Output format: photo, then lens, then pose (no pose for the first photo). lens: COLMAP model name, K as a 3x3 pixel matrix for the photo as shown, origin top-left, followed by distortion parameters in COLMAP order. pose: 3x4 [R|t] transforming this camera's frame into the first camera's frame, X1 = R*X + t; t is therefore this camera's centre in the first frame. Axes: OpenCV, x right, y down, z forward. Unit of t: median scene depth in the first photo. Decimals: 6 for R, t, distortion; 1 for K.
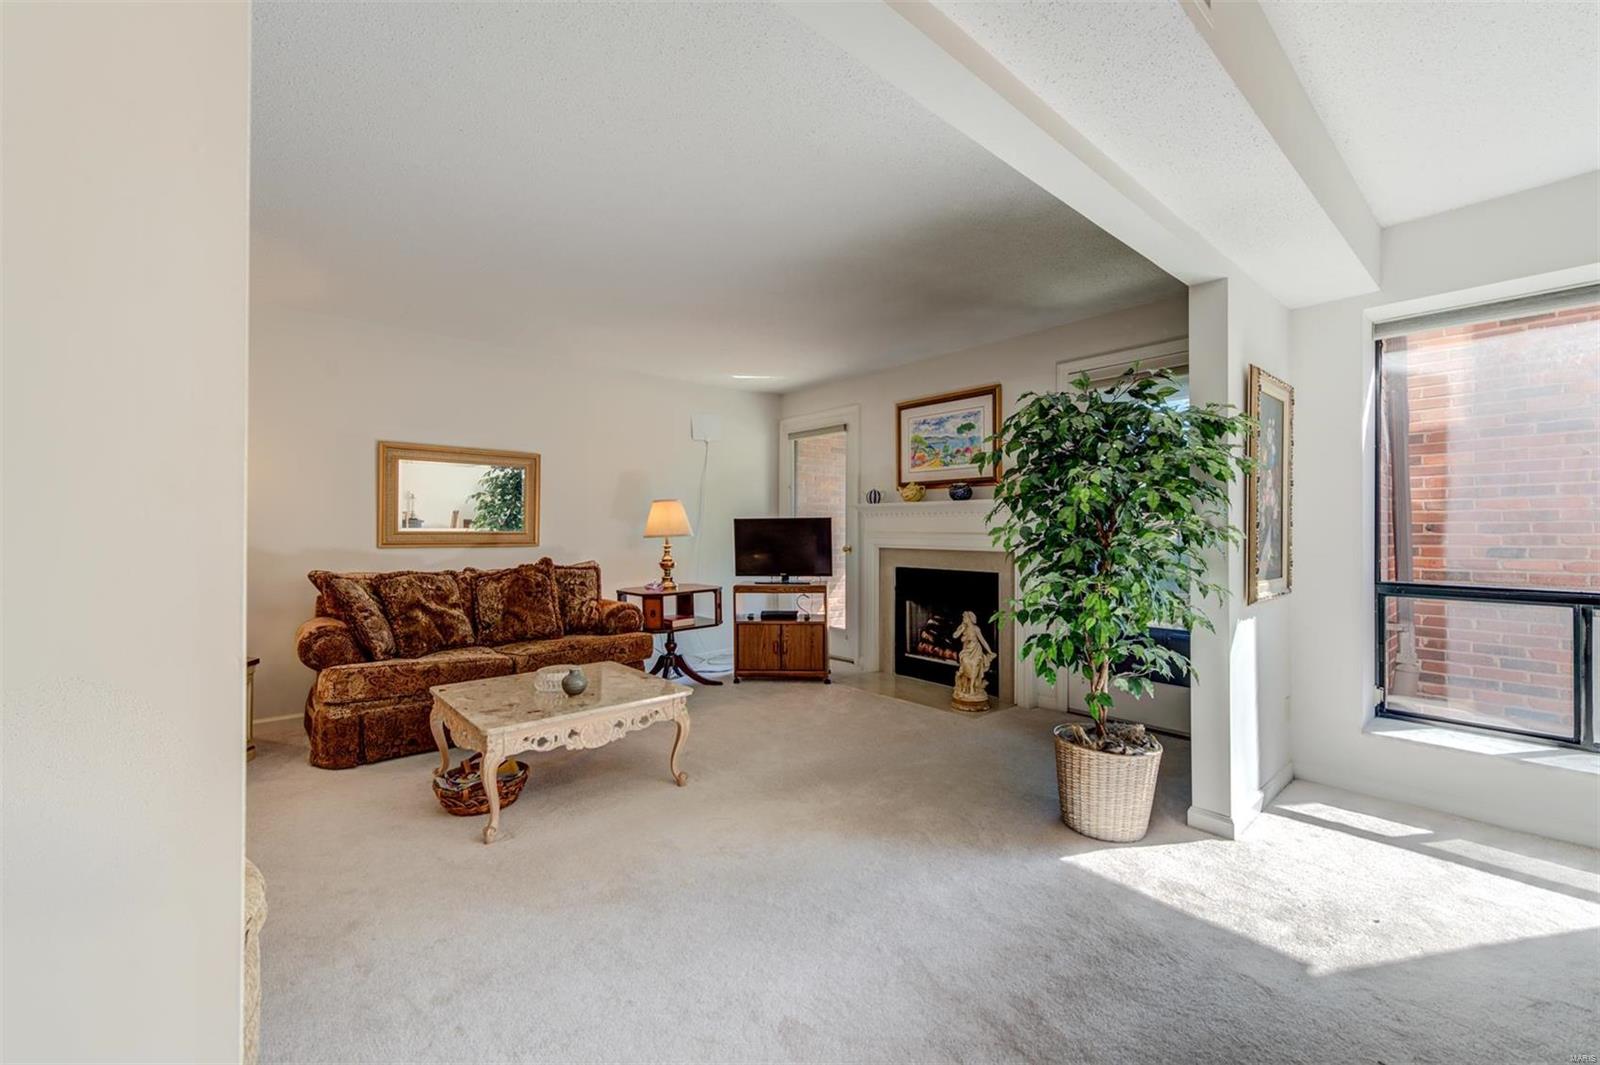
lens RADIAL K [[644.9, 0, 798.8], [0, 644.9, 529.0], [0, 0, 1]] dist [0.002515, 0.000172]
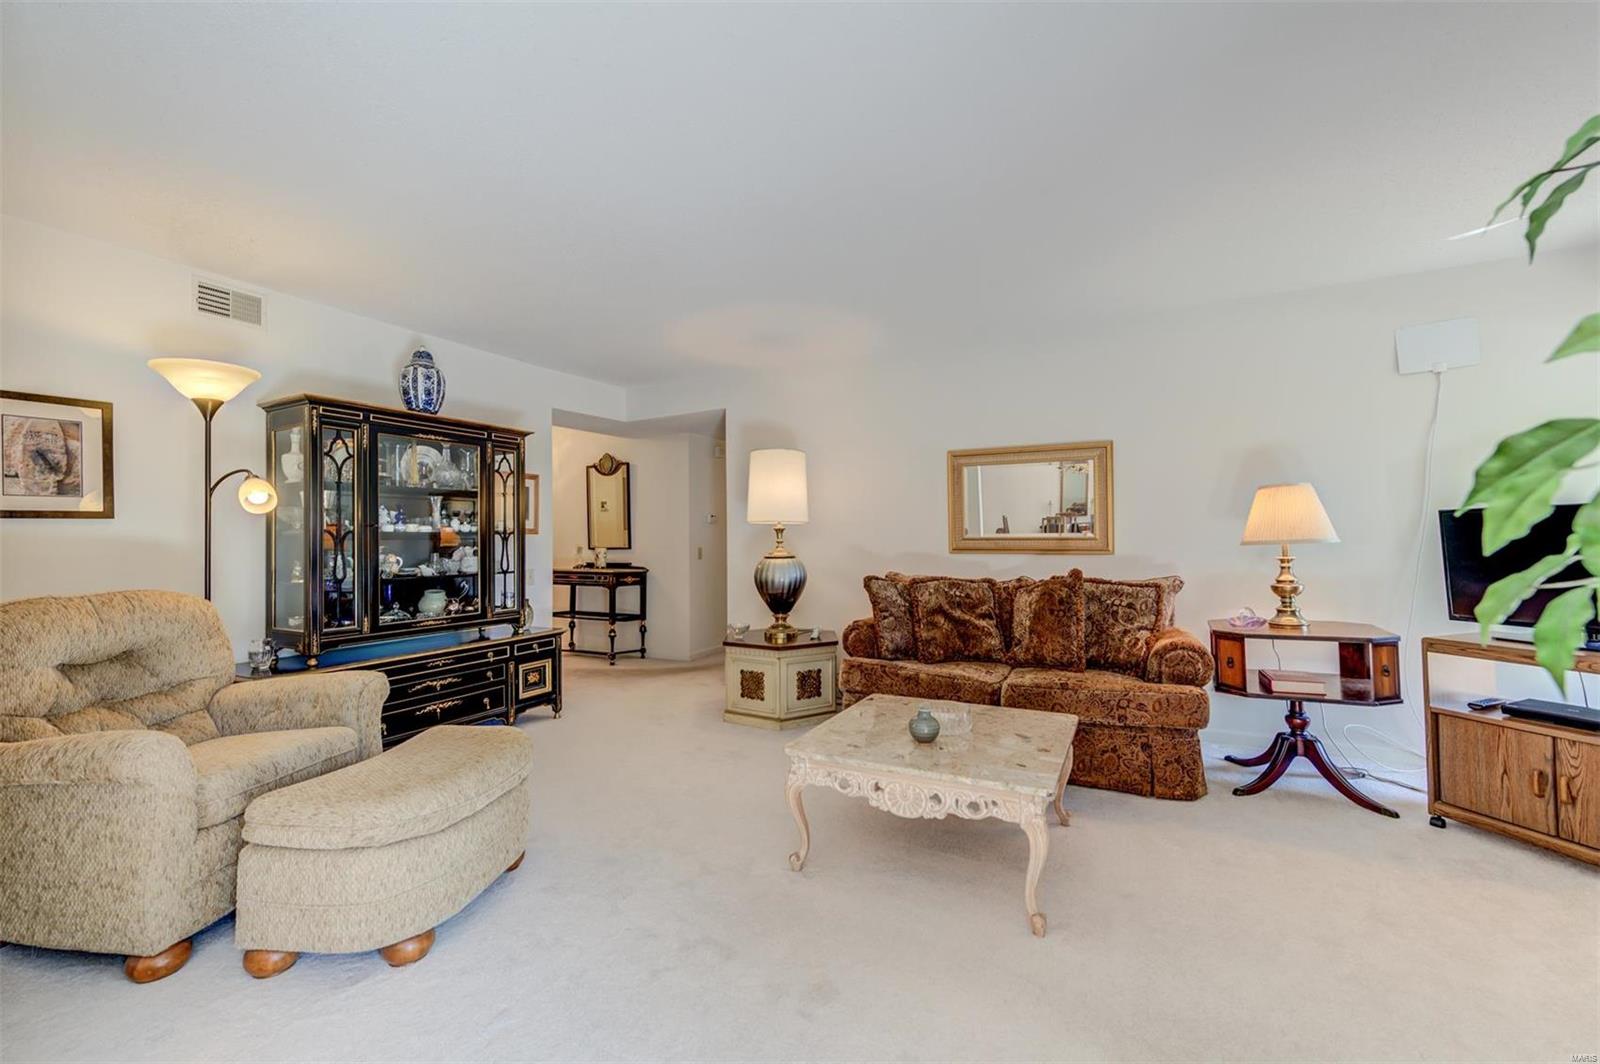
lens RADIAL K [[644.9, 0, 798.8], [0, 644.9, 528.5], [0, 0, 1]] dist [0.002515, 0.000172]
pose [[0.371108, -0.016575, -0.928442, 0.233992], [0.009469, 0.999856, -0.014065, 0.001764], [0.928542, -0.003572, 0.371211, 0.385350]]
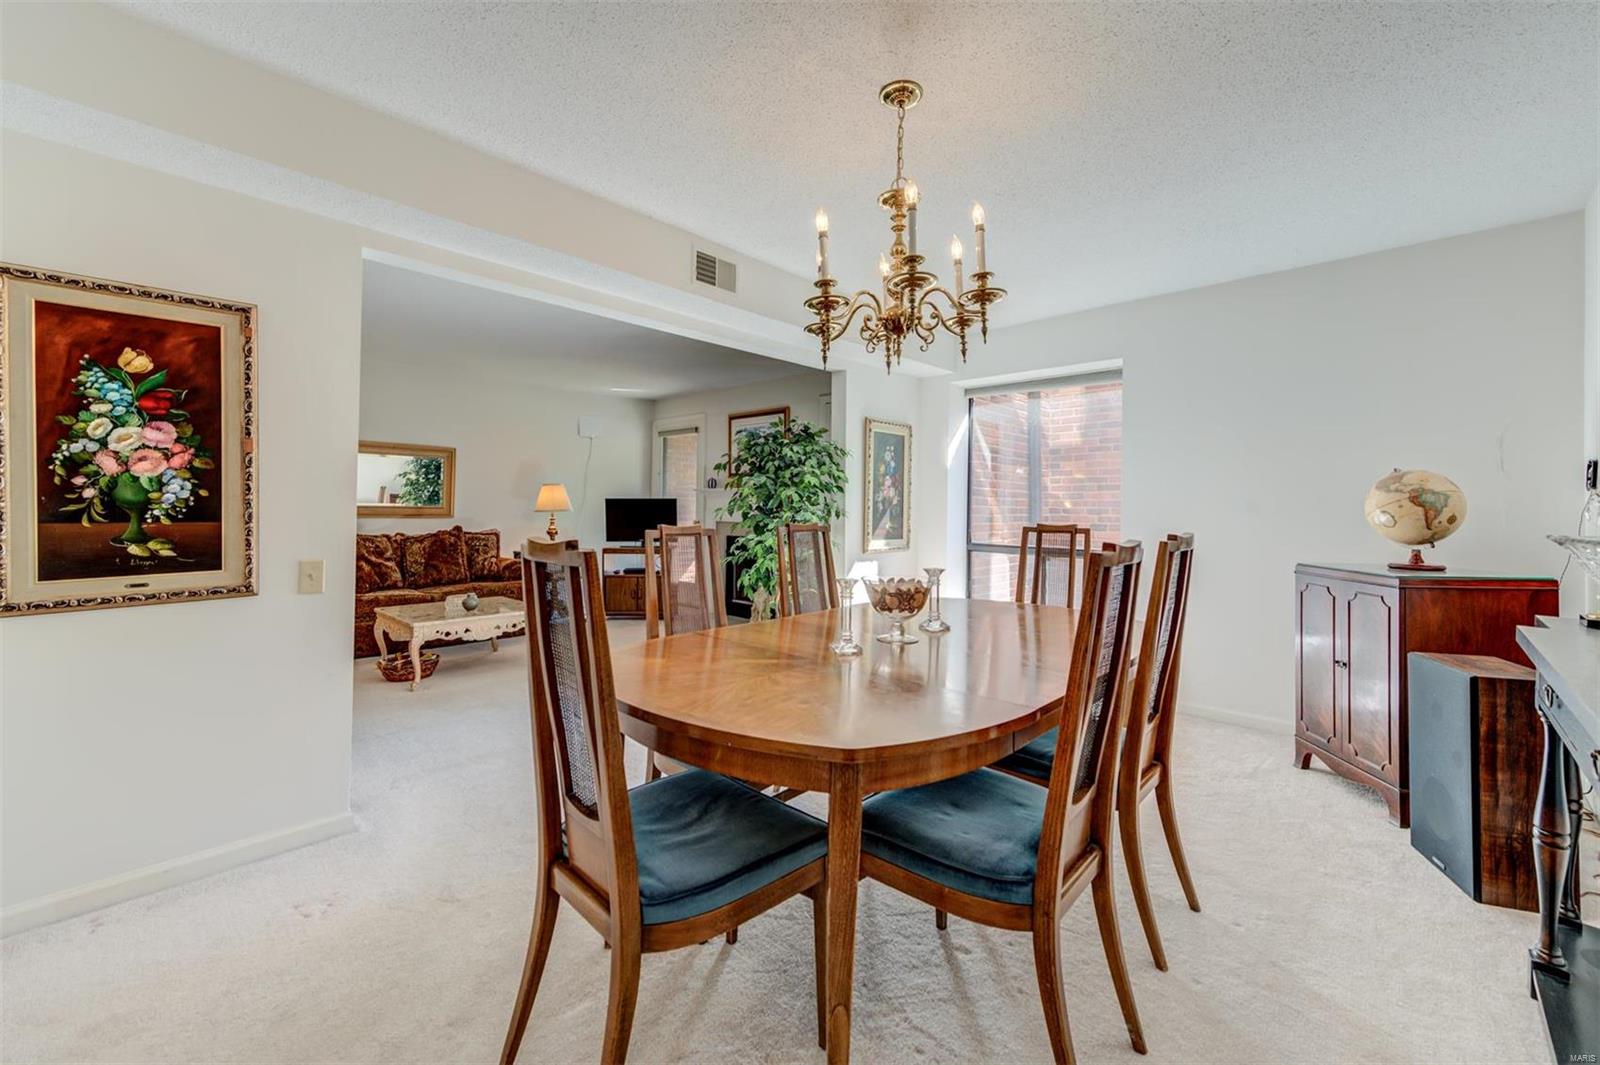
lens RADIAL K [[652.1, 0, 791.0], [0, 652.1, 499.7], [0, 0, 1]] dist [-0.001037, -0.000028]
pose [[0.996806, 0.011192, 0.079074, 0.212981], [-0.010476, 0.999900, -0.009460, -0.005693], [-0.079172, 0.008601, 0.996824, -0.457981]]
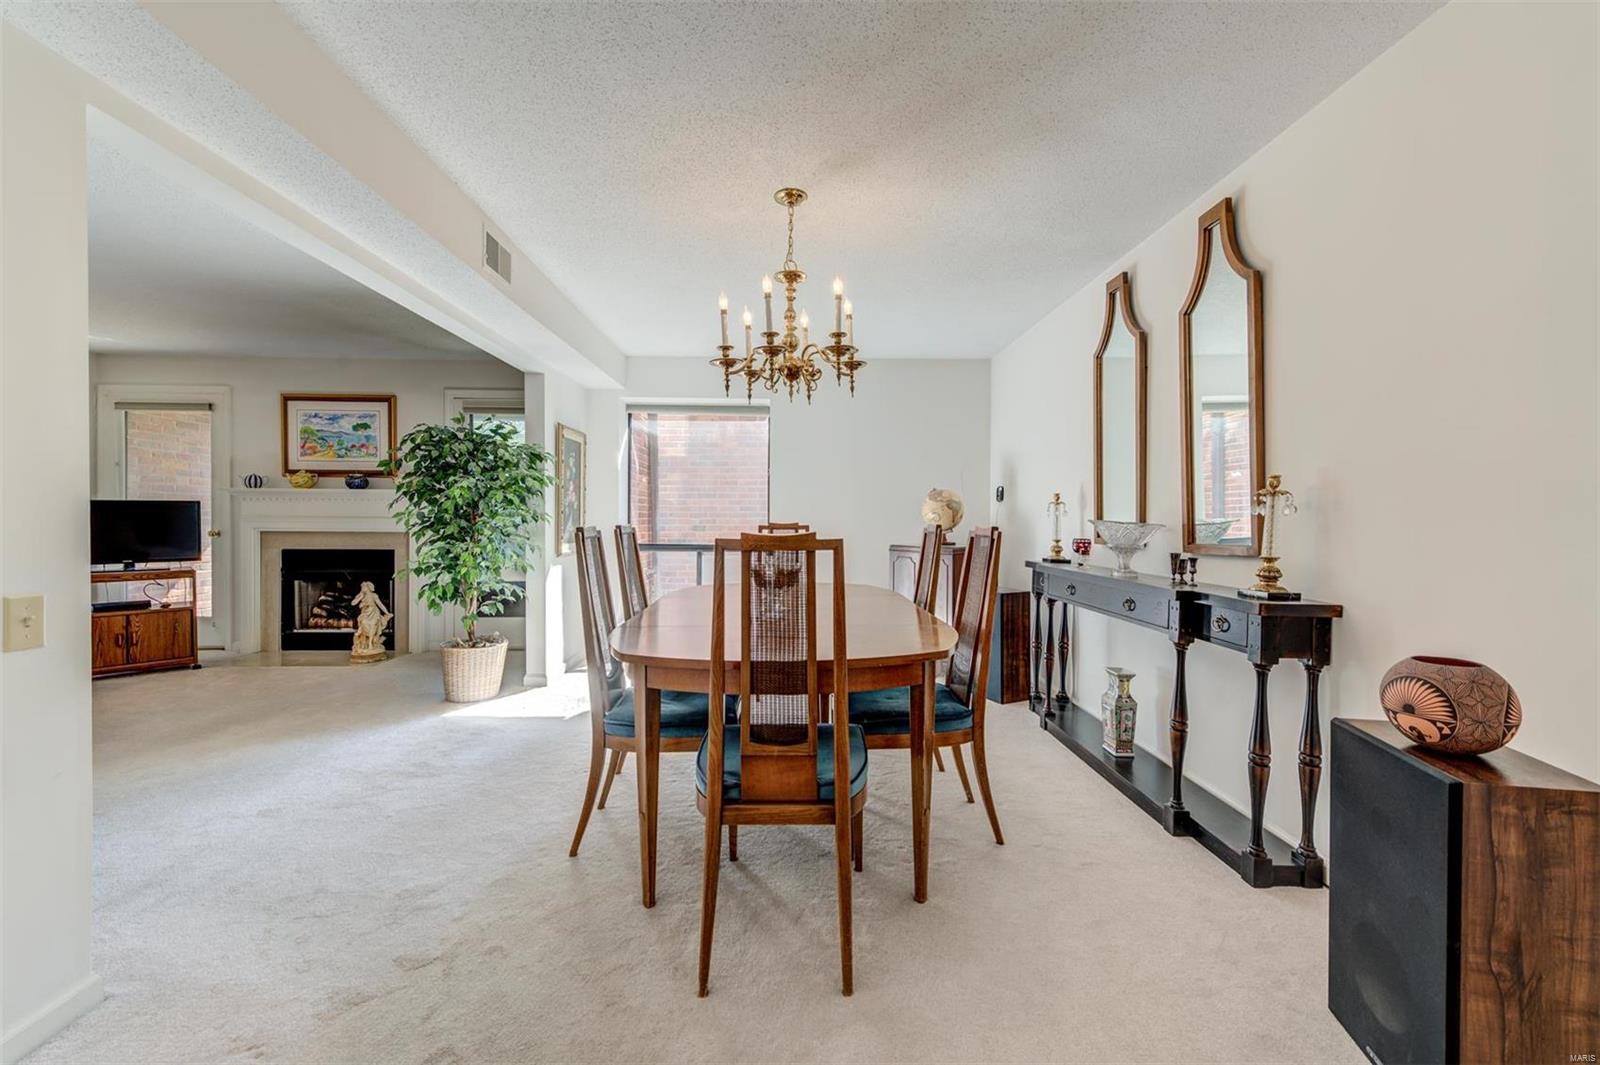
lens RADIAL K [[643.7, 0, 816.3], [0, 643.7, 524.2], [0, 0, 1]] dist [-0.000449, -0.000317]
pose [[0.625090, -0.006748, 0.780524, -0.149521], [-0.004937, 0.999908, 0.012599, 0.000763], [-0.780537, -0.011729, 0.624999, -0.406727]]
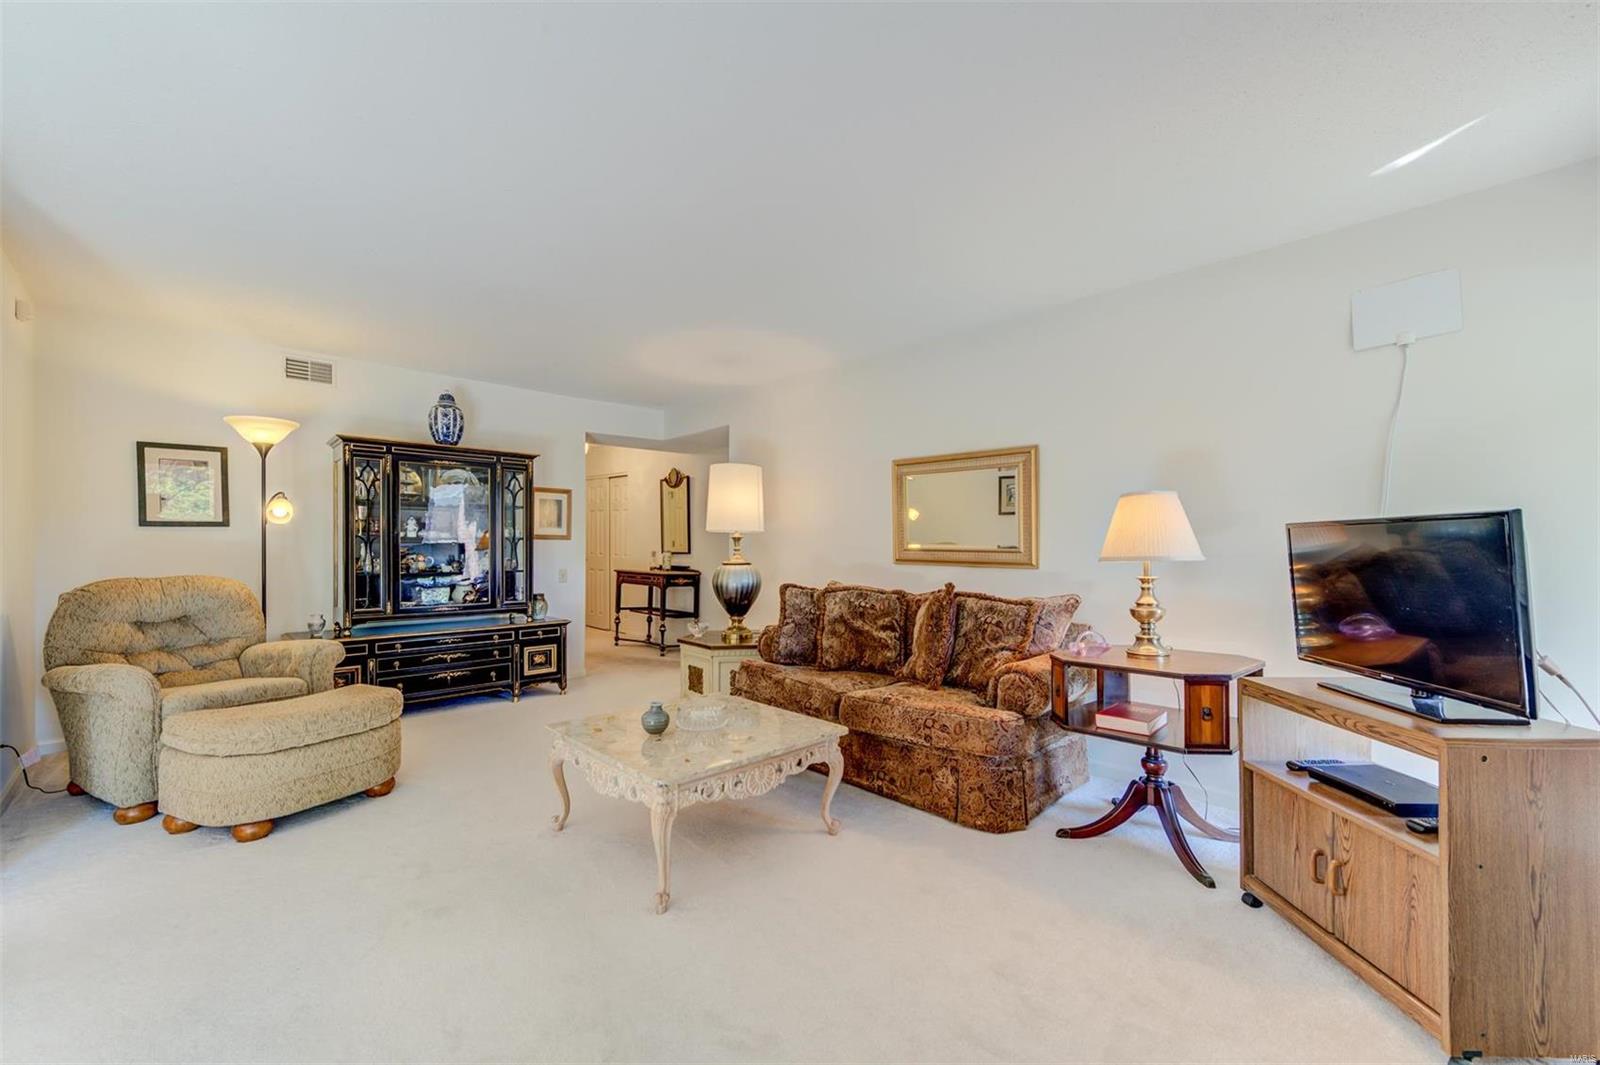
lens RADIAL K [[634.4, 0, 786.3], [0, 634.4, 549.8], [0, 0, 1]] dist [0.002451, 0.000074]
pose [[0.055264, 0.008690, -0.998434, 0.360914], [-0.003771, 0.999957, 0.008495, -0.001110], [0.998465, 0.003296, 0.055294, 0.776611]]
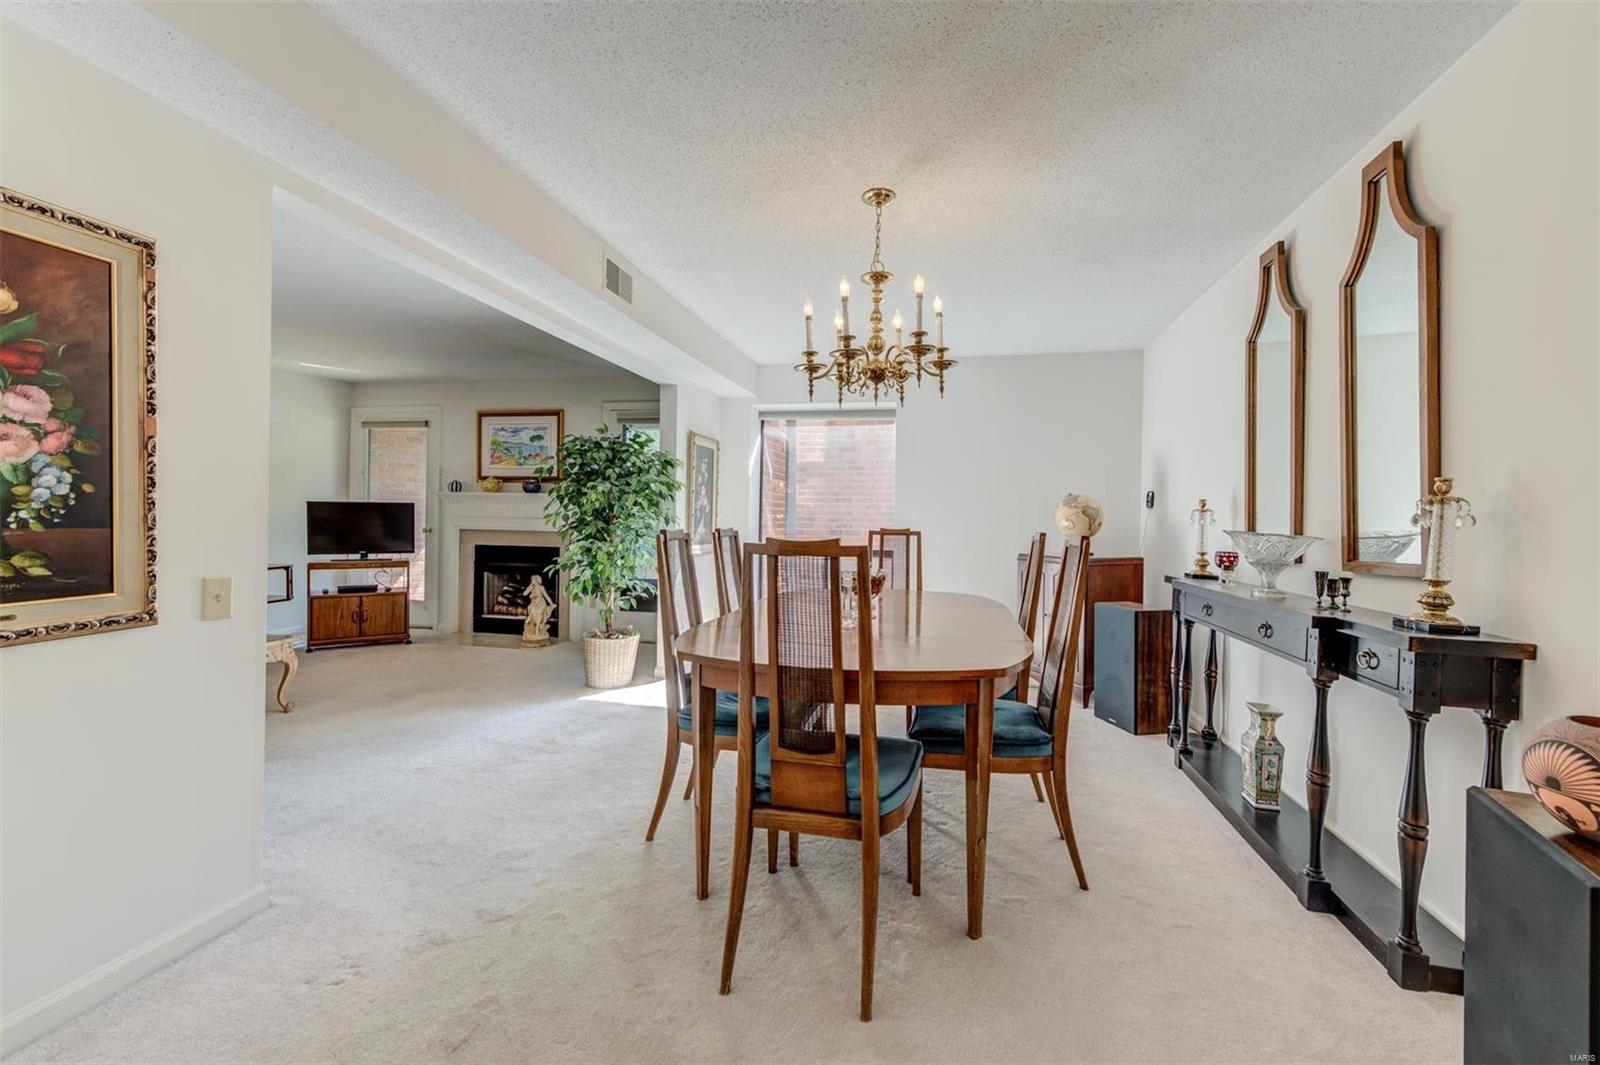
lens RADIAL K [[653.8, 0, 826.4], [0, 653.8, 521.7], [0, 0, 1]] dist [0.000036, -0.000866]
pose [[0.794302, 0.011213, 0.607419, -0.088390], [-0.016881, 0.999851, 0.003617, -0.000486], [-0.607288, -0.013127, 0.794373, -0.464787]]
